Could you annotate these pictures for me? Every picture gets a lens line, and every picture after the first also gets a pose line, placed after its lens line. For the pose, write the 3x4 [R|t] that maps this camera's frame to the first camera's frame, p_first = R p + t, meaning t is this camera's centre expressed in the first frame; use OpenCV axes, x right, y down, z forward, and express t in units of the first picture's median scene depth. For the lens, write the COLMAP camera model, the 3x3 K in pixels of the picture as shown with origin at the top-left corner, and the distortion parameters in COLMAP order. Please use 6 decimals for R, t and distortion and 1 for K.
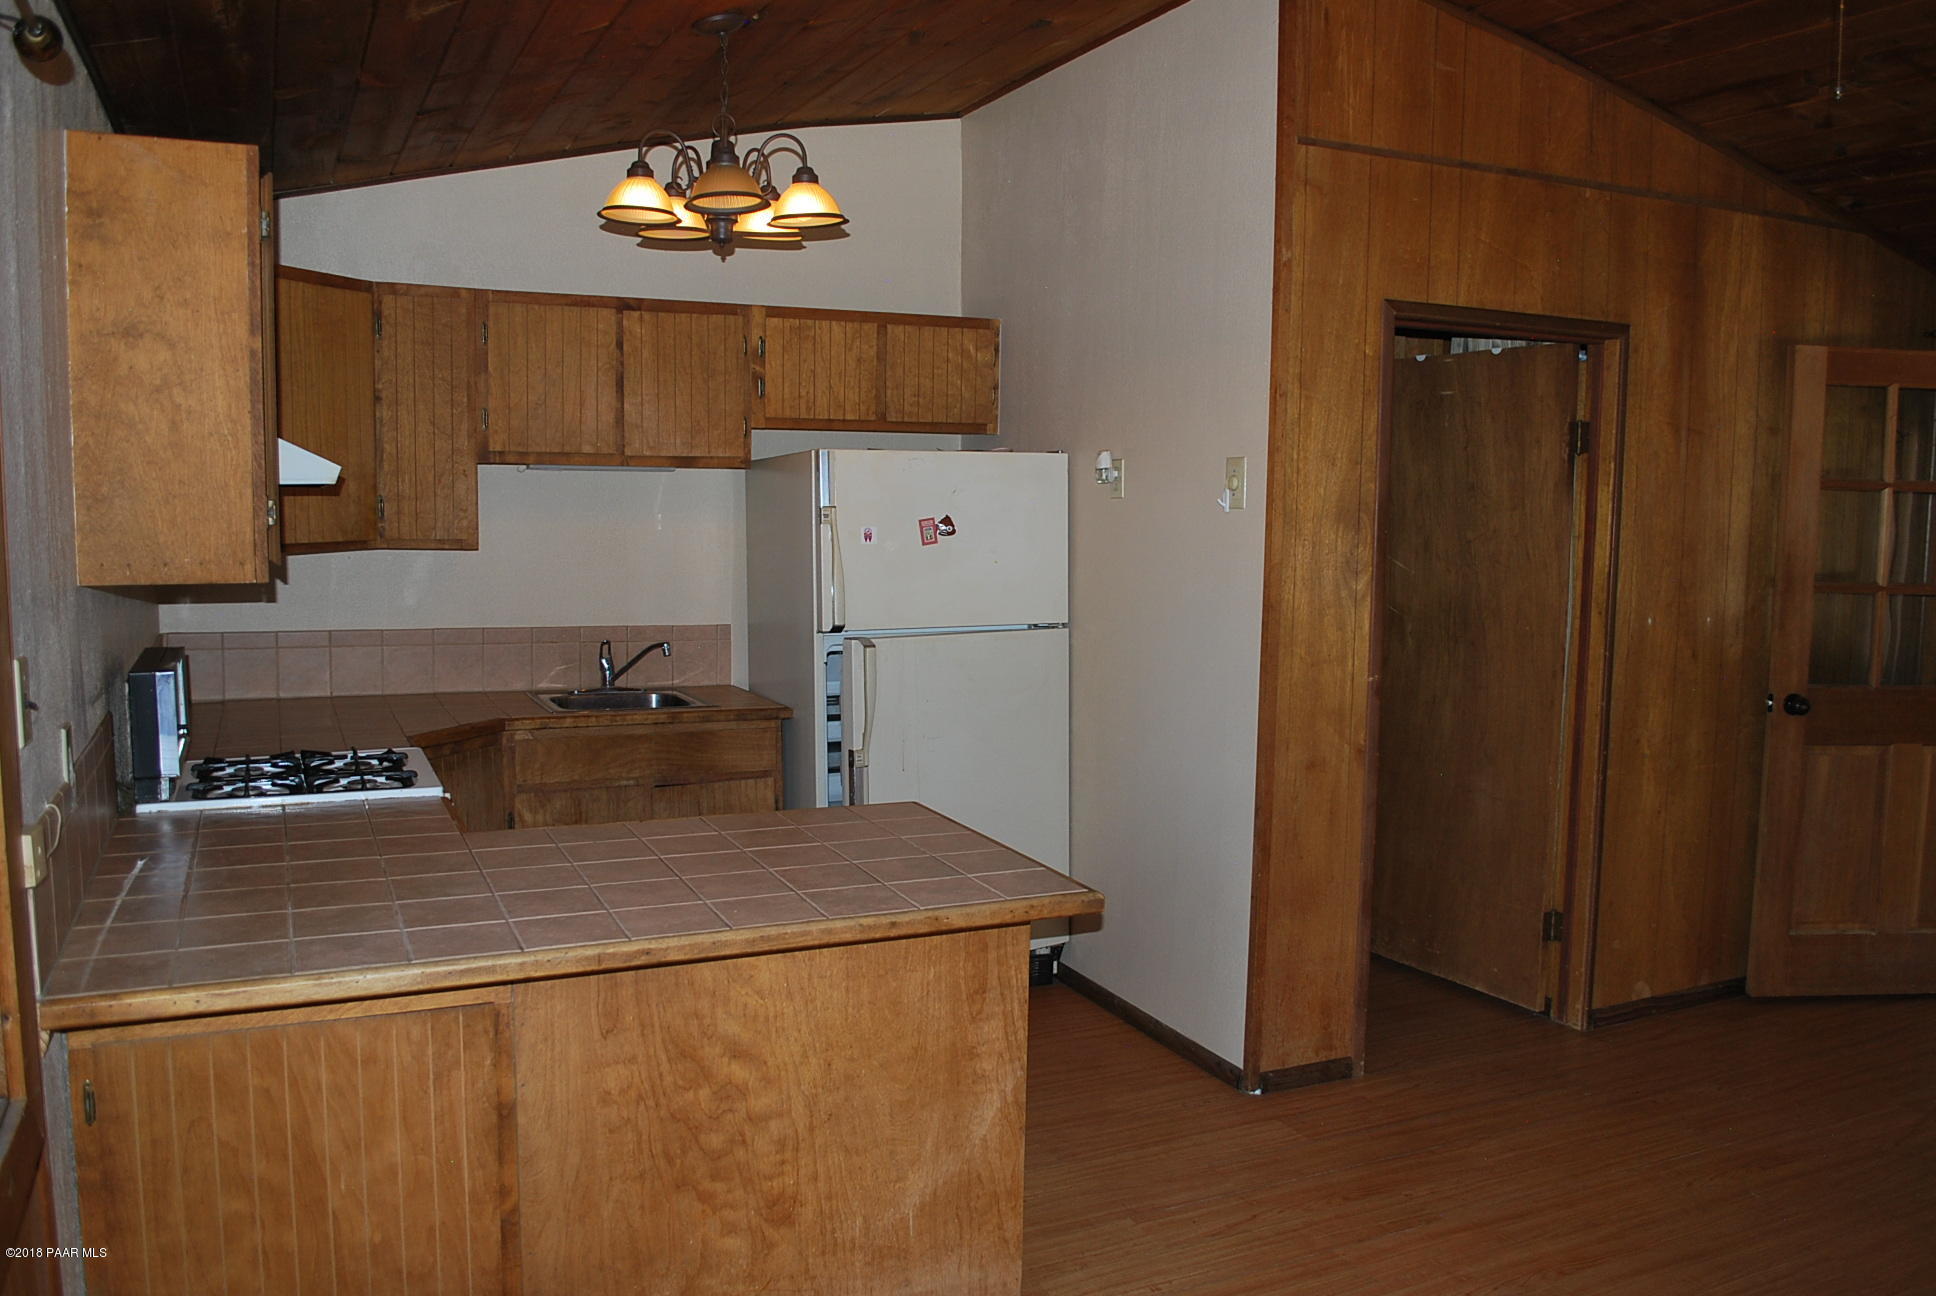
lens RADIAL K [[1545.2, 0, 976.1], [0, 1545.2, 658.3], [0, 0, 1]] dist [-0.080860, 0.013041]
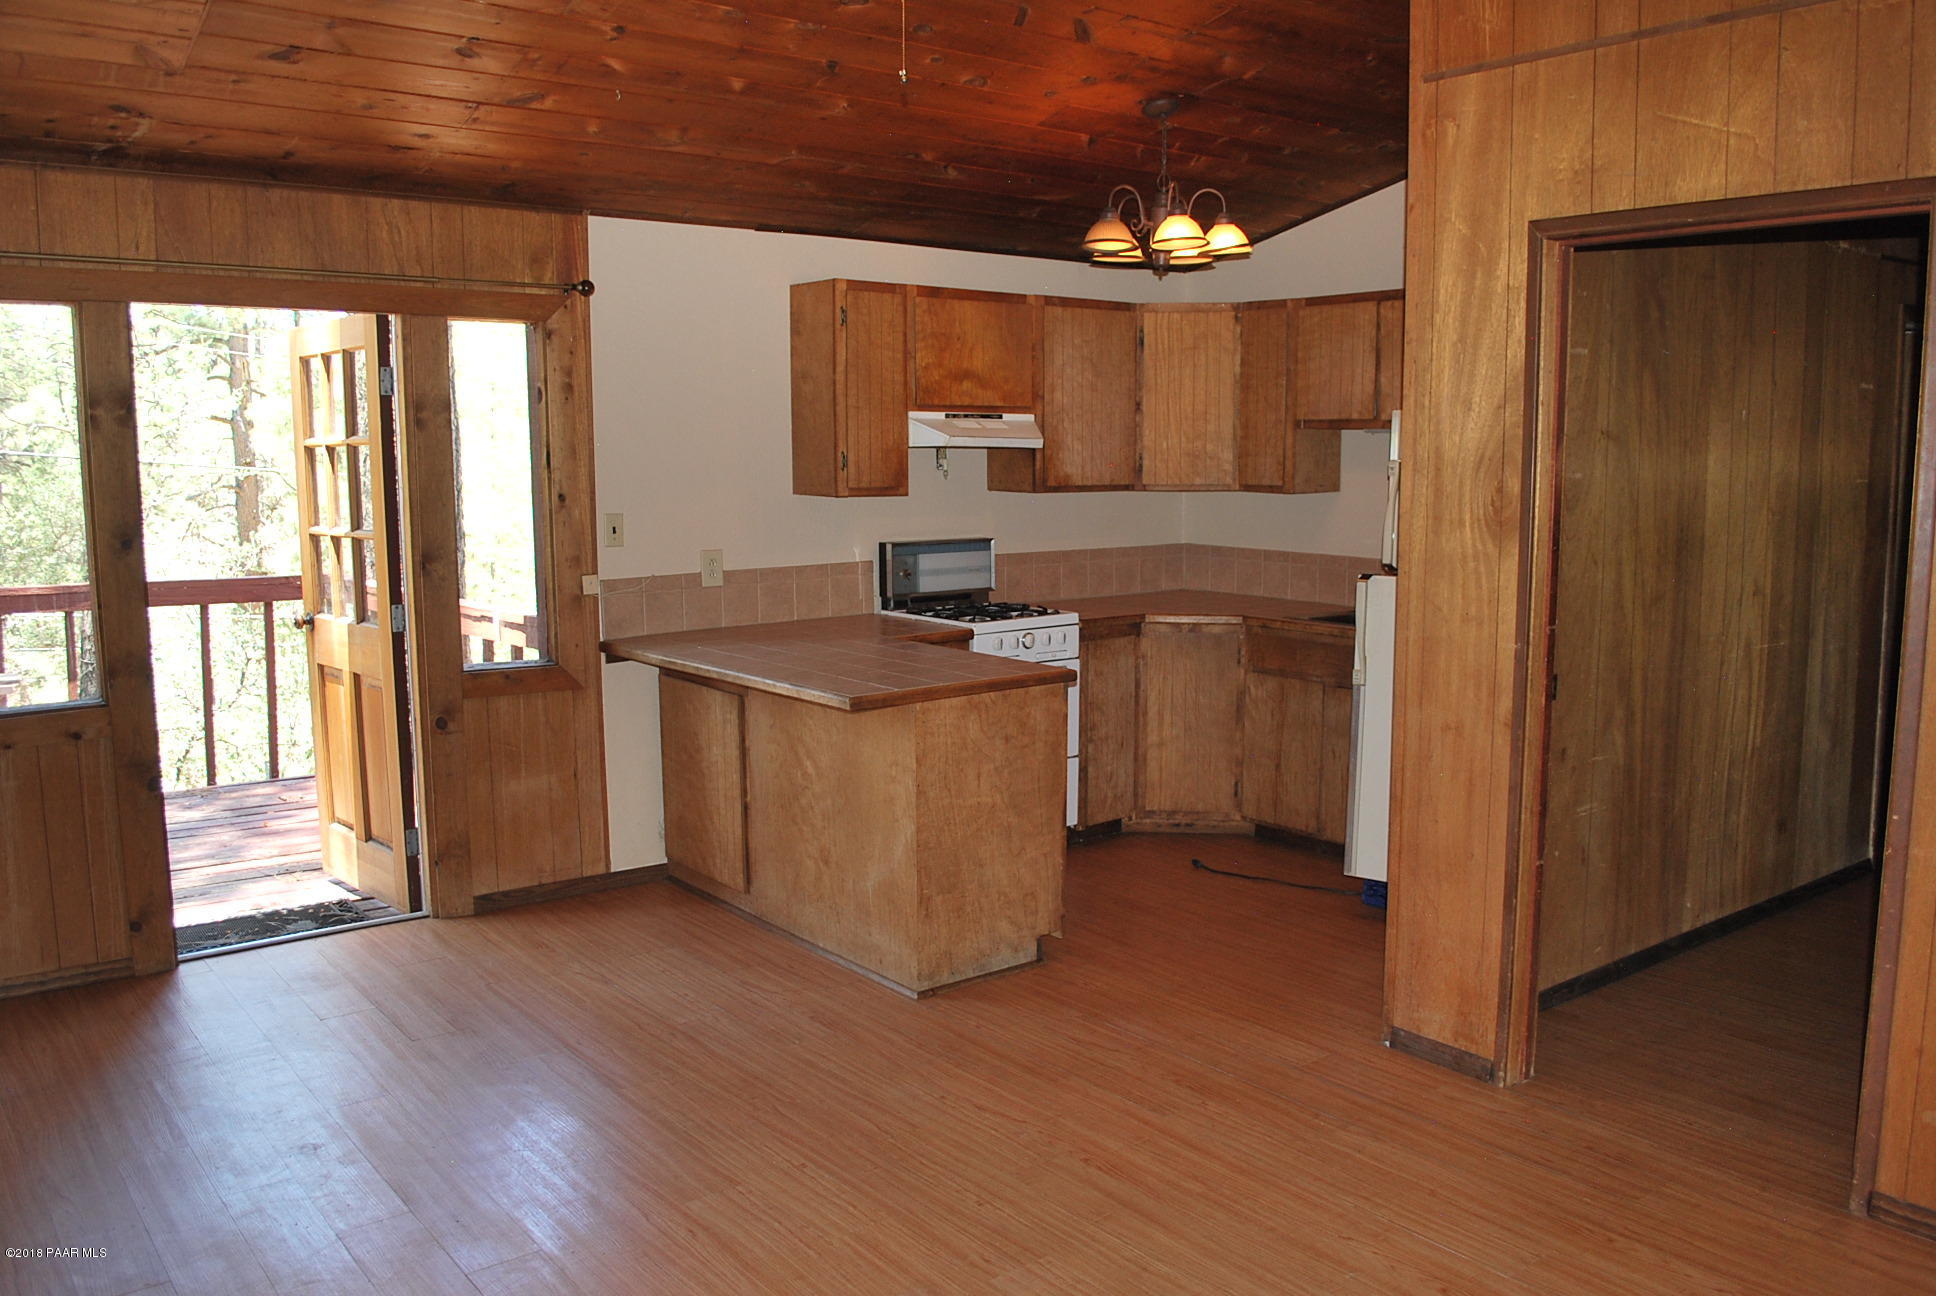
lens RADIAL K [[1545.2, 0, 983.8], [0, 1545.2, 655.6], [0, 0, 1]] dist [-0.080860, 0.013041]
pose [[0.225630, 0.115398, -0.967354, 0.933939], [-0.101683, 0.990326, 0.094421, -0.030159], [0.968892, 0.077059, 0.235181, 0.433544]]
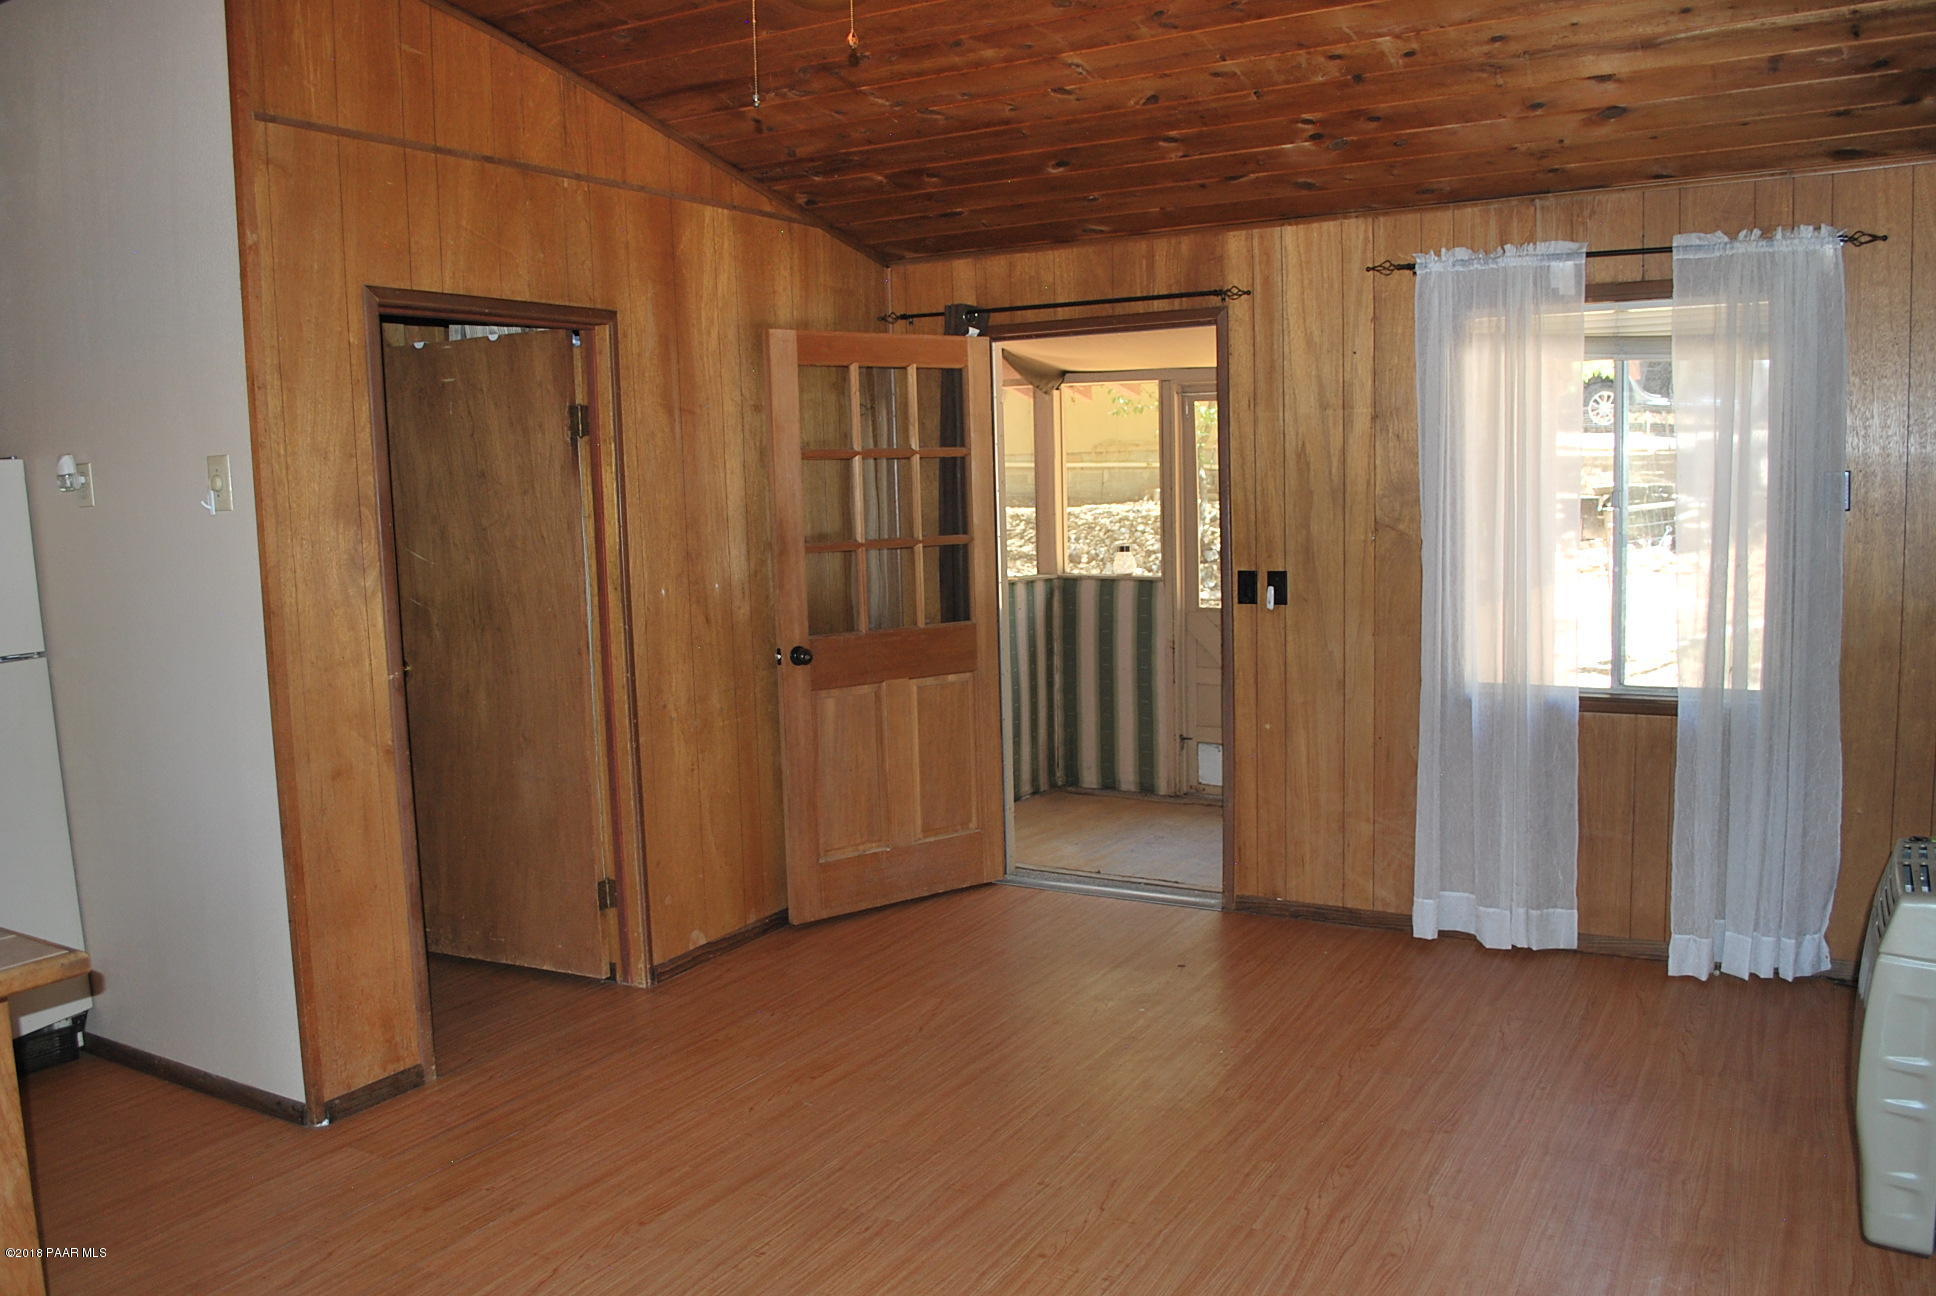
lens RADIAL K [[1545.2, 0, 977.9], [0, 1545.2, 658.7], [0, 0, 1]] dist [-0.080860, 0.013041]
pose [[0.823958, -0.106206, 0.556608, 0.023489], [0.100840, 0.994082, 0.040404, 0.000391], [-0.557605, 0.022837, 0.829792, -0.007805]]
